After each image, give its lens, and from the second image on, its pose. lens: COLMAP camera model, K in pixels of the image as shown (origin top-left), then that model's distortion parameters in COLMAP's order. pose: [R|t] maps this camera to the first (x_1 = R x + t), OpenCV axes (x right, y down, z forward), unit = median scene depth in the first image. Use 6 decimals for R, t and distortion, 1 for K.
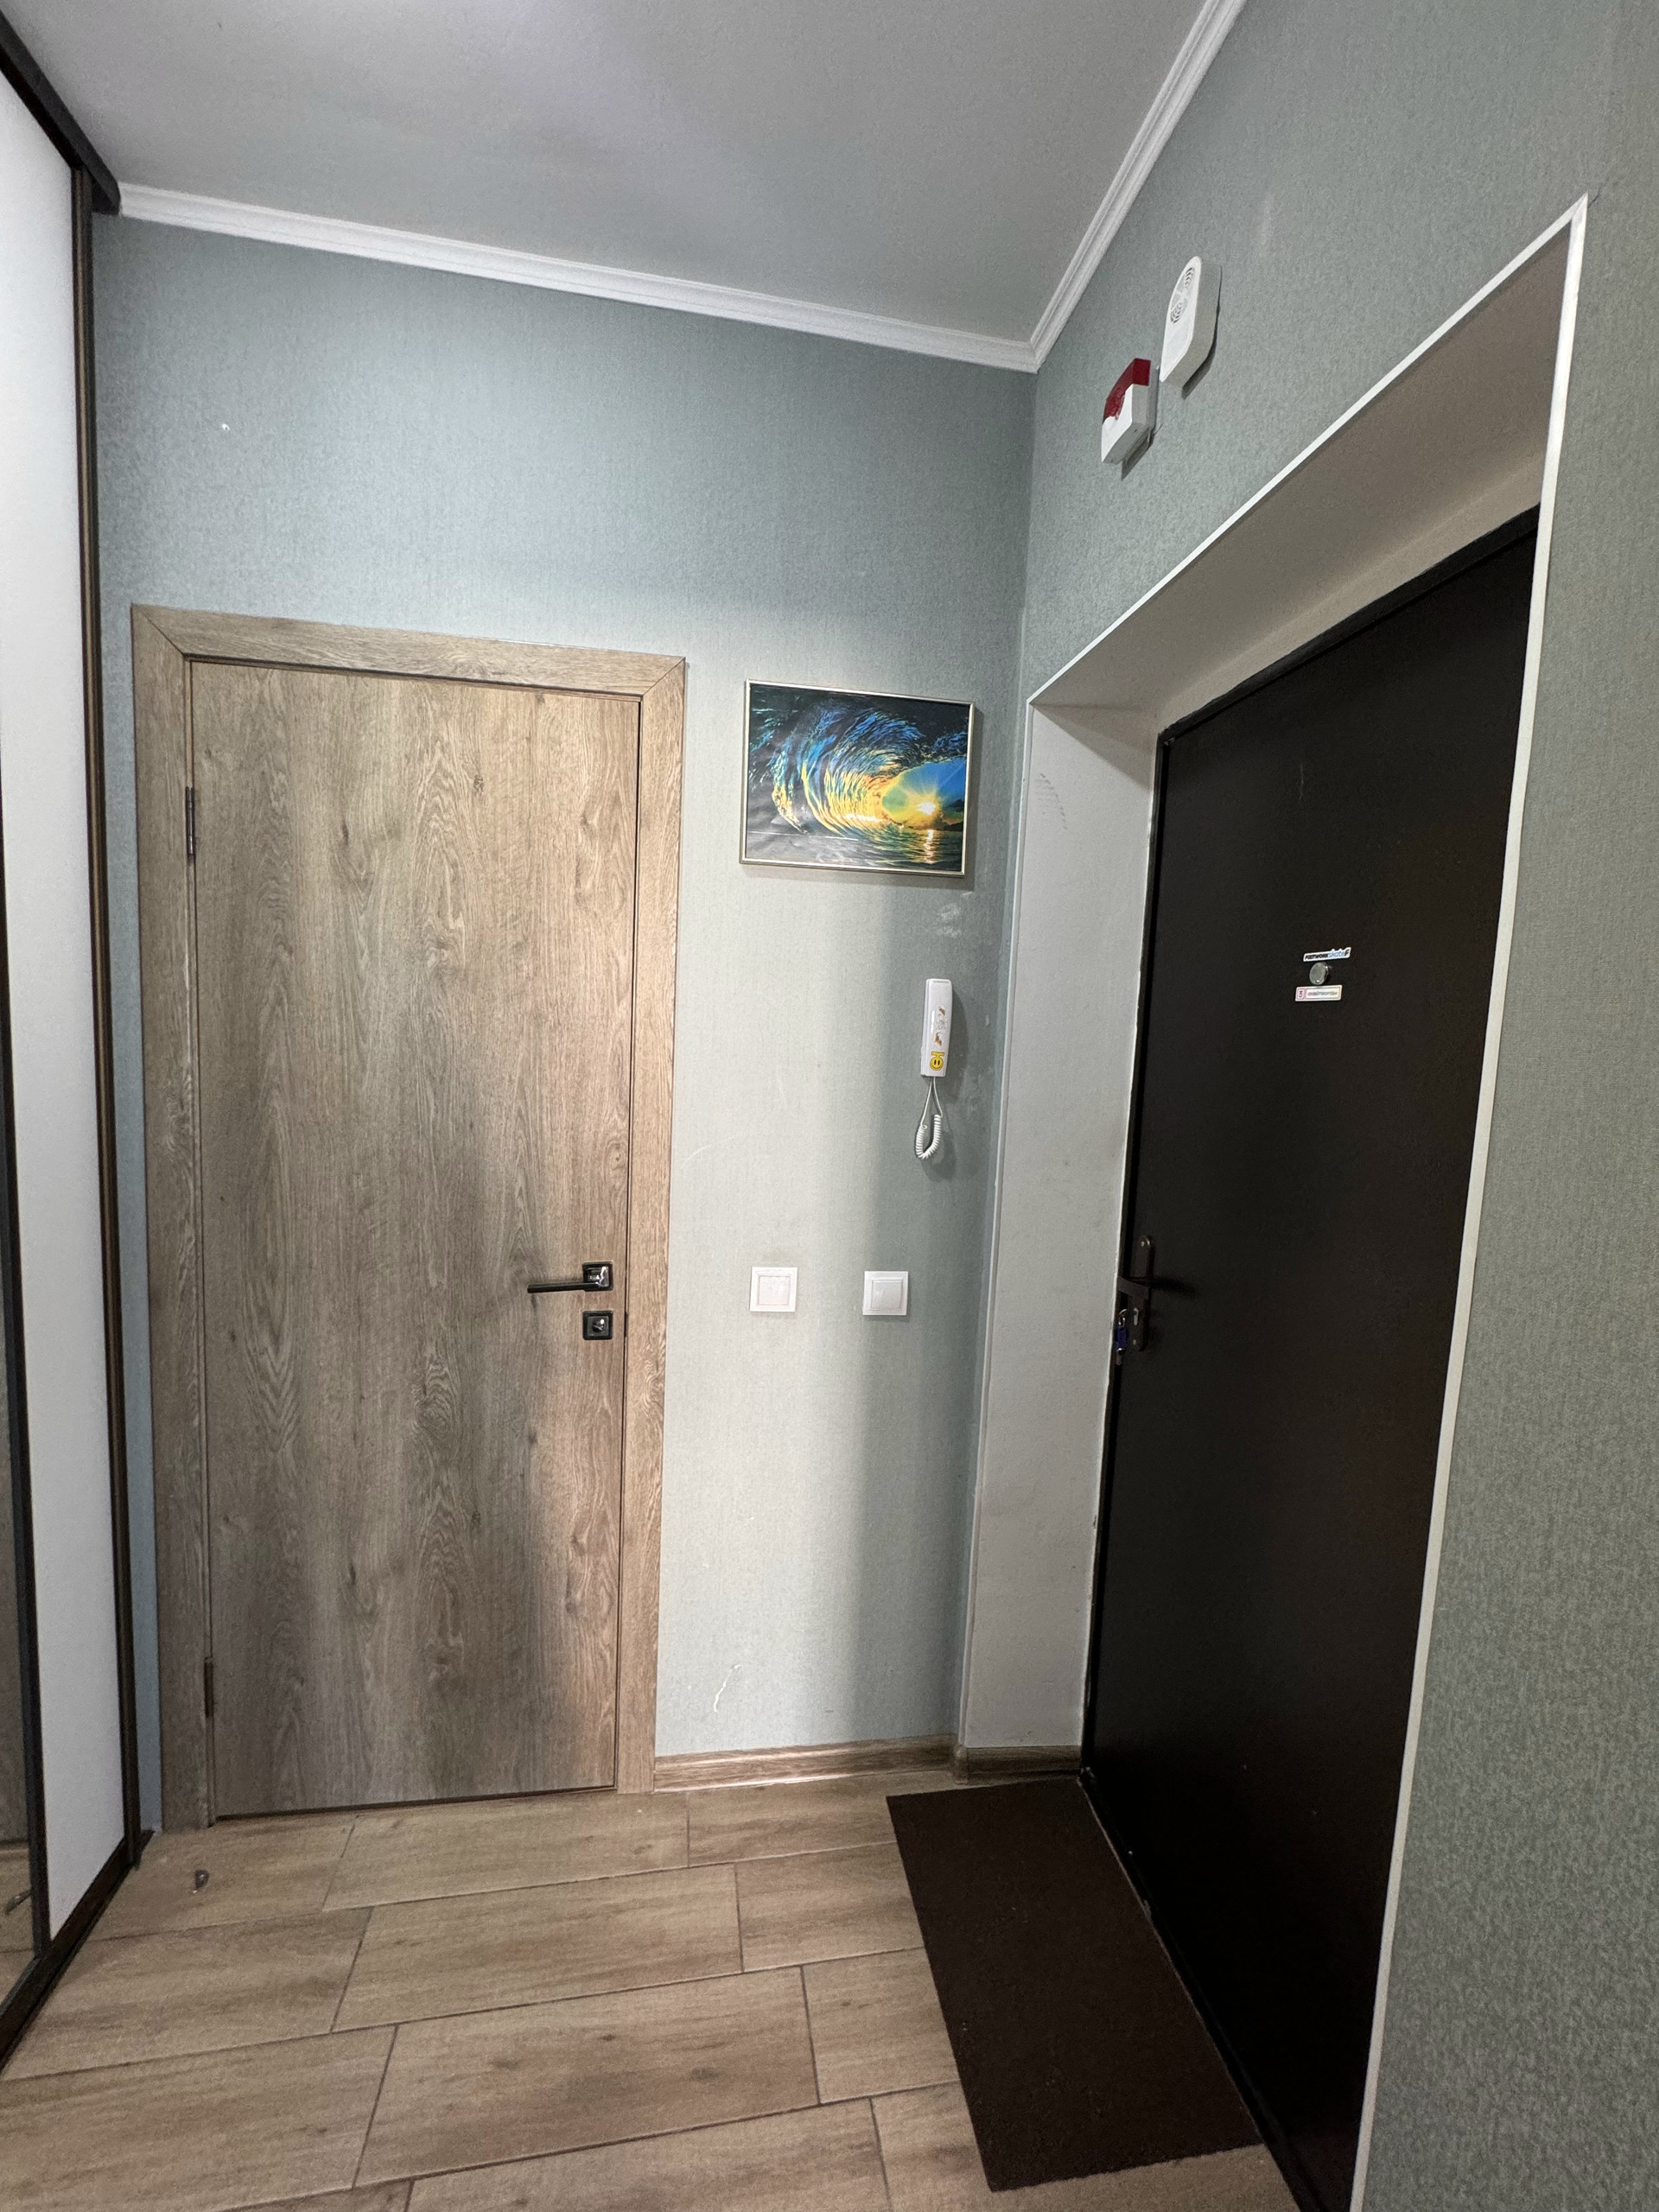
lens RADIAL K [[886.3, 0, 833.2], [0, 886.3, 1105.7], [0, 0, 1]] dist [-0.003650, 0.000720]
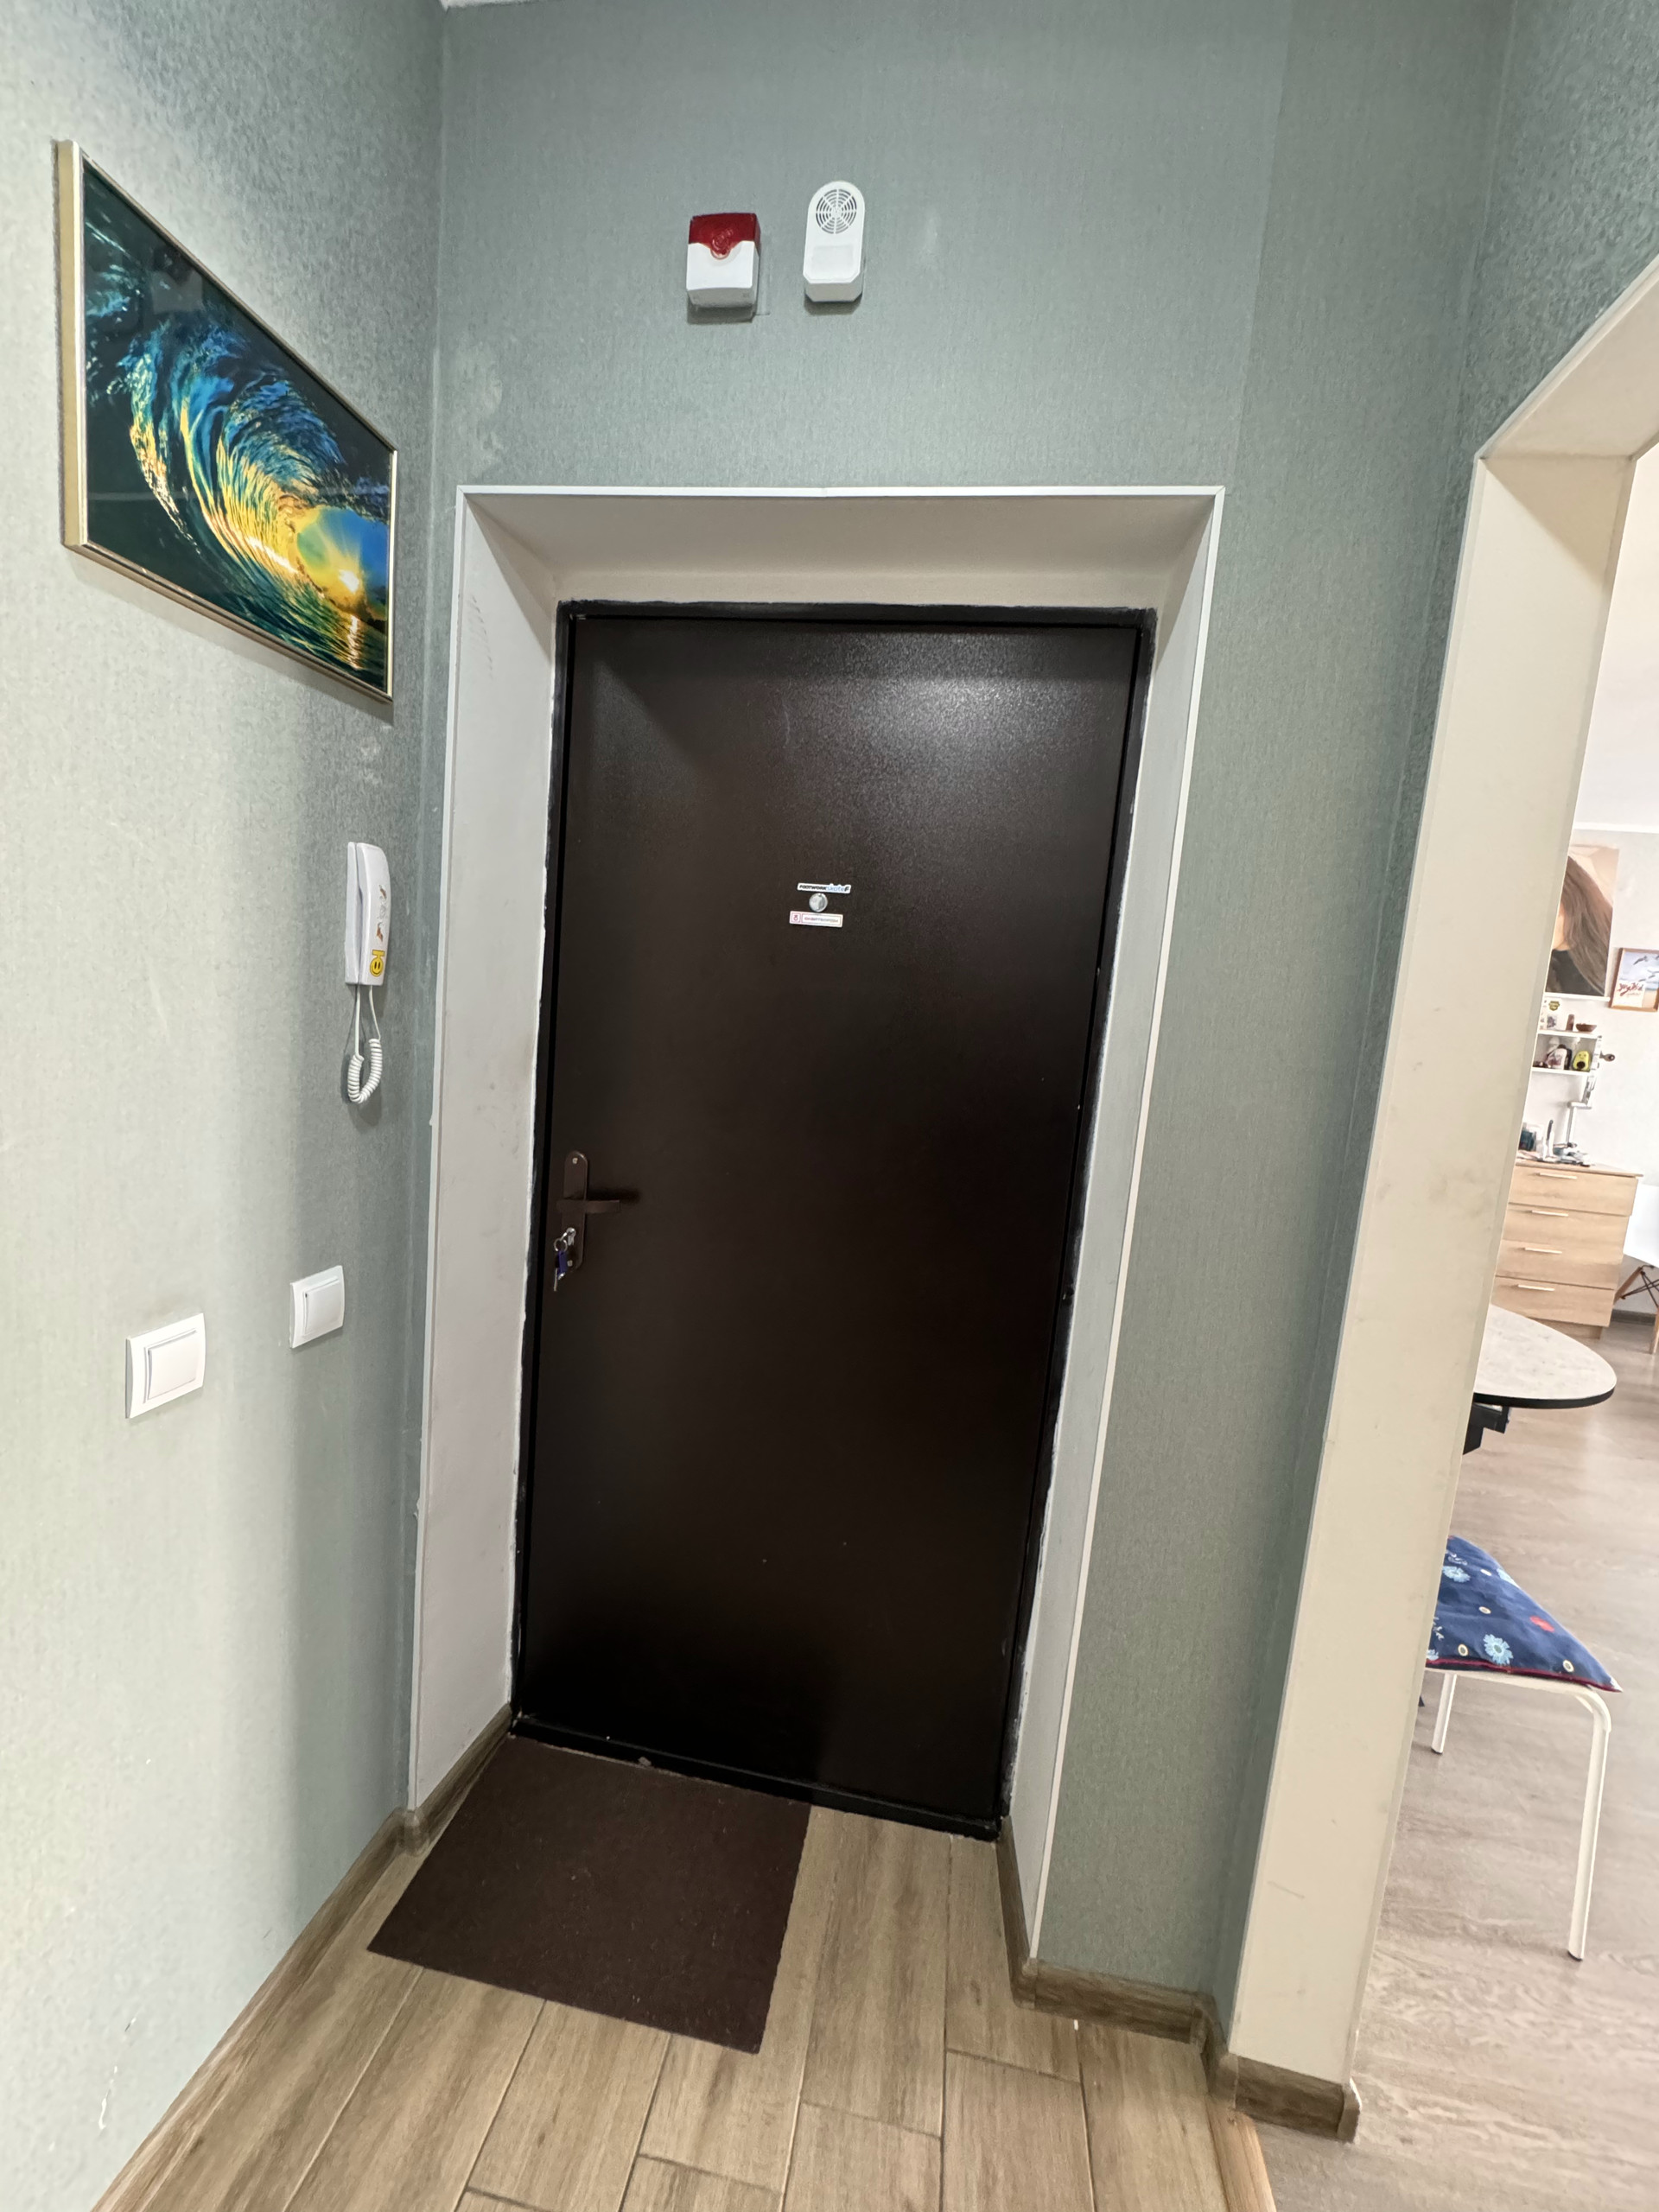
lens RADIAL K [[886.3, 0, 834.7], [0, 886.3, 1104.9], [0, 0, 1]] dist [-0.003650, 0.000720]
pose [[0.325826, -0.131208, 0.936281, -0.471211], [0.017305, 0.990985, 0.132852, -0.027516], [-0.945271, -0.027084, 0.325159, 0.445414]]
